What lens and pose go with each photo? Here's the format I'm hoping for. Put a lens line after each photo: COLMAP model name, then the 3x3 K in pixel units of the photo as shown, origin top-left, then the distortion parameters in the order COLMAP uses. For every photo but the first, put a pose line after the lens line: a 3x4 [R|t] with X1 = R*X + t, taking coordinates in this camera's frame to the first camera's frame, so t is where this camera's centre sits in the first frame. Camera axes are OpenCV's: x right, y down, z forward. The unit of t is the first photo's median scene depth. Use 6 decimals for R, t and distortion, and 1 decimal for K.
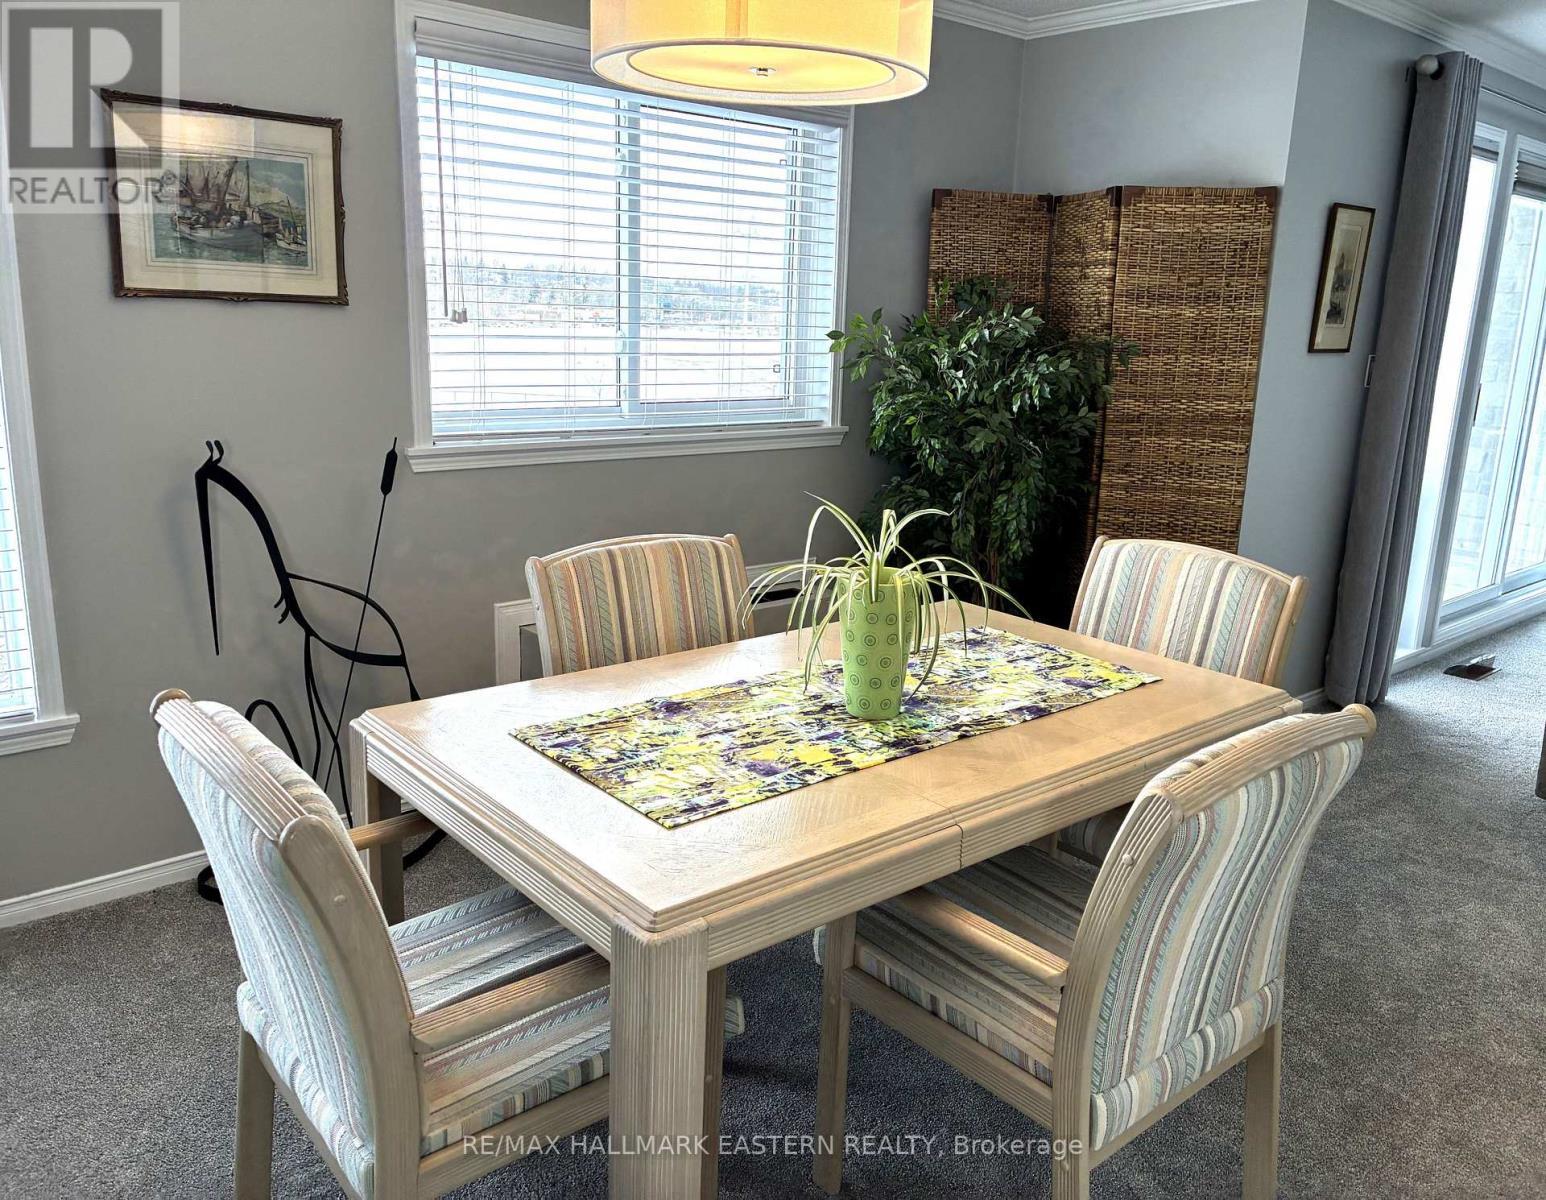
lens RADIAL K [[1255.5, 0, 773.0], [0, 1255.5, 600.0], [0, 0, 1]] dist [0.009911, 0.004231]
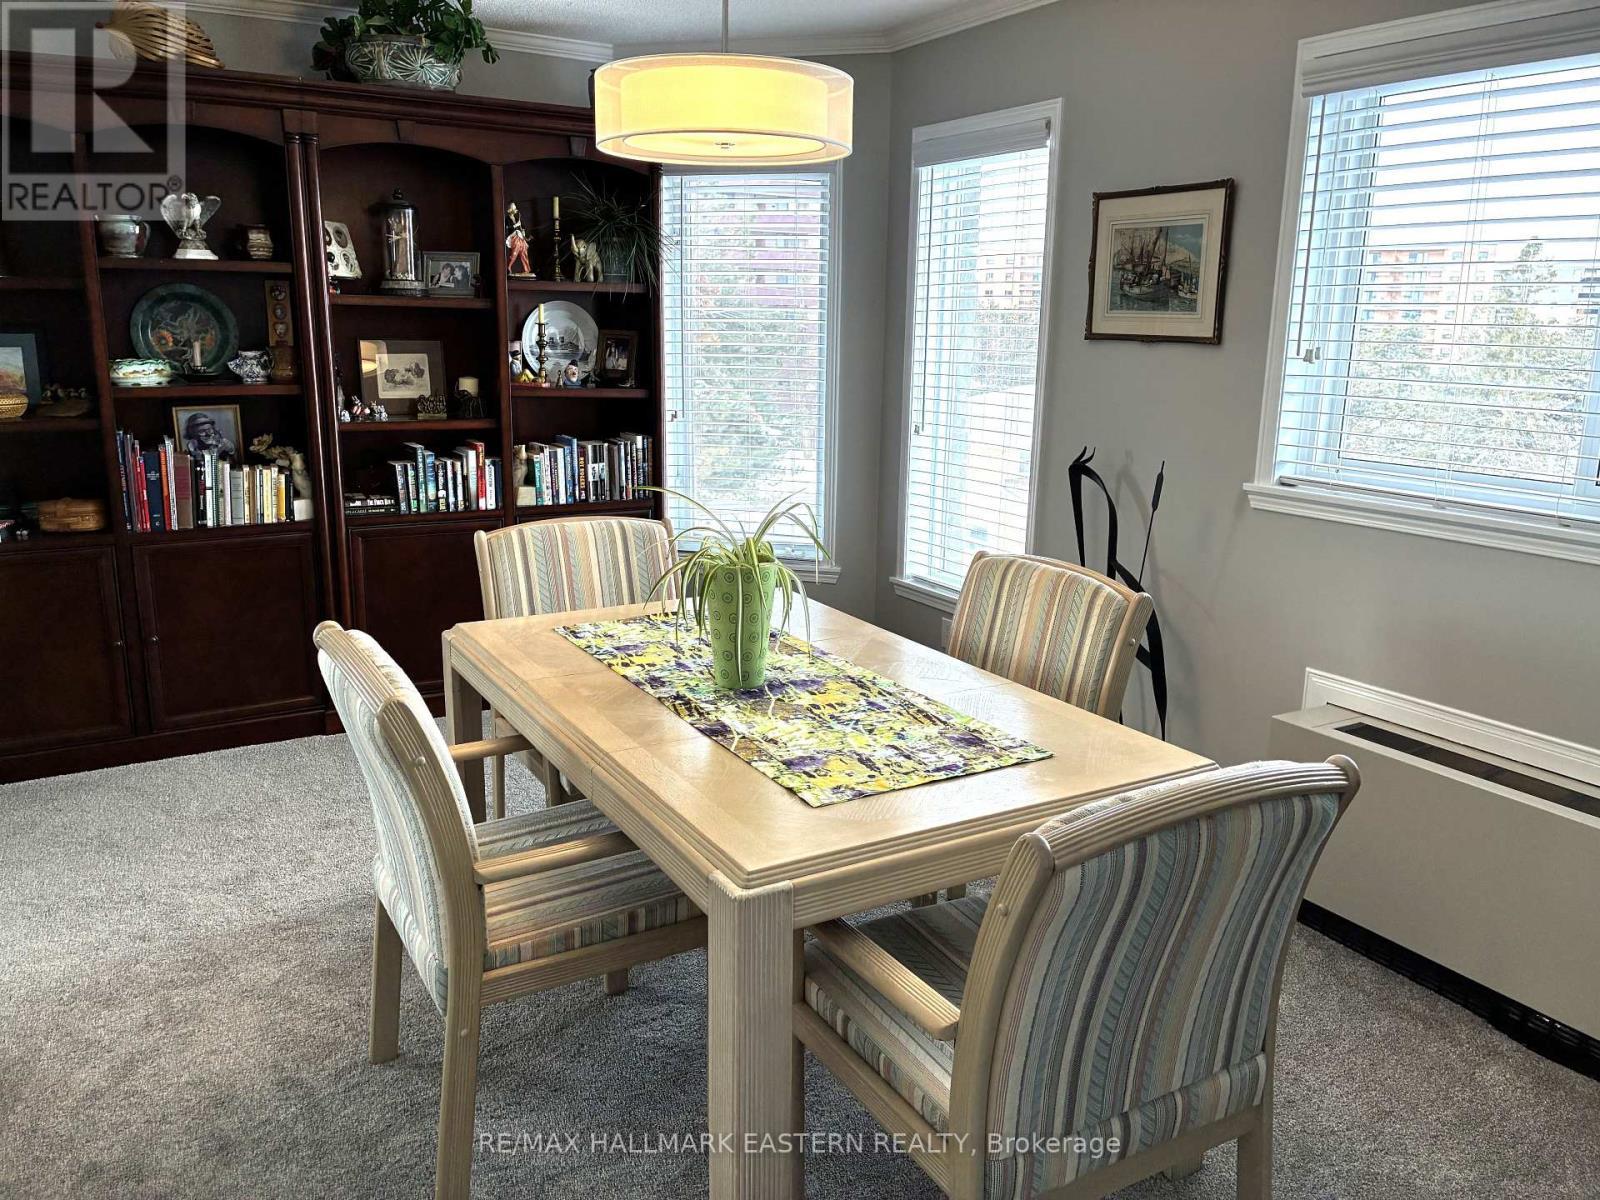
lens RADIAL K [[1218.8, 0, 820.9], [0, 1218.8, 607.2], [0, 0, 1]] dist [0.025590, -0.005937]
pose [[-0.182939, 0.193396, -0.963914, 0.939017], [-0.245520, 0.940407, 0.235276, -0.212979], [0.951973, 0.279701, -0.124555, 0.997939]]
